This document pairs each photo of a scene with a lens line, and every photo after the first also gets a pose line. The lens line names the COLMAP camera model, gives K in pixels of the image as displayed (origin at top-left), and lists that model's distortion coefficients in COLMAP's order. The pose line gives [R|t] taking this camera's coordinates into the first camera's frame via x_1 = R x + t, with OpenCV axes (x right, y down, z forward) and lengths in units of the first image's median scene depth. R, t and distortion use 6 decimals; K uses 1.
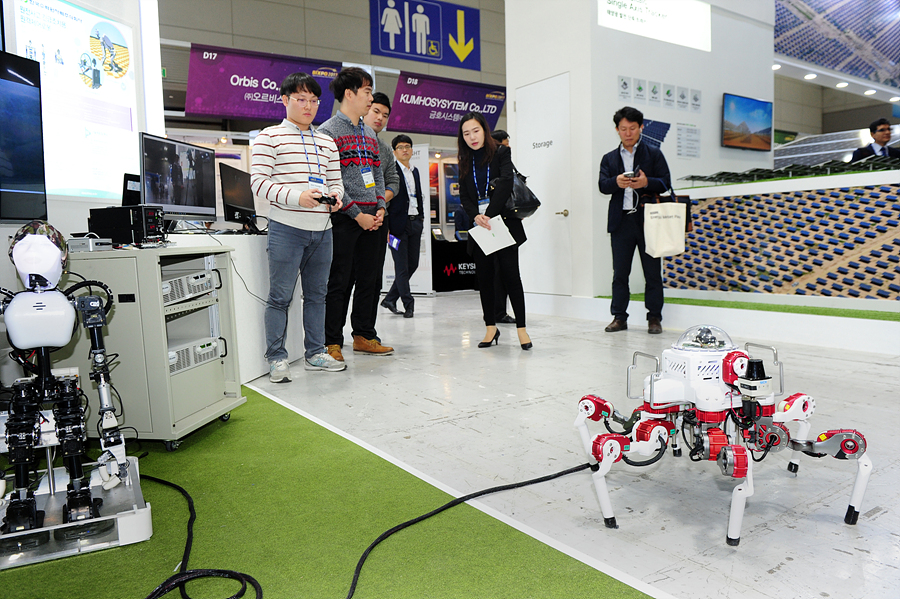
lens RADIAL K [[631.3, 0, 453.3], [0, 631.3, 295.1], [0, 0, 1]] dist [0.044439, -0.007025]
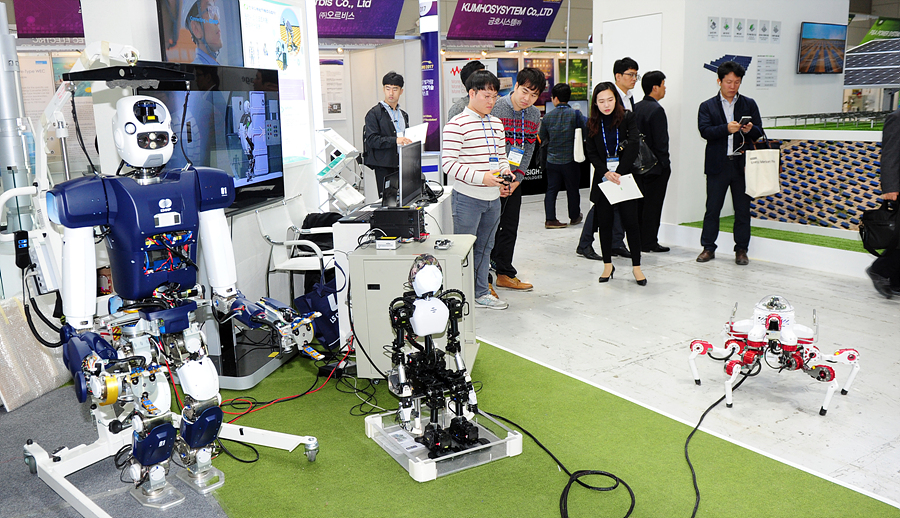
lens RADIAL K [[661.8, 0, 444.4], [0, 661.8, 261.7], [0, 0, 1]] dist [-0.001133, 0.016308]
pose [[0.999560, -0.003884, -0.029405, -0.180067], [0.007586, 0.991891, 0.126866, -0.096824], [0.028674, -0.127033, 0.991484, -0.196040]]
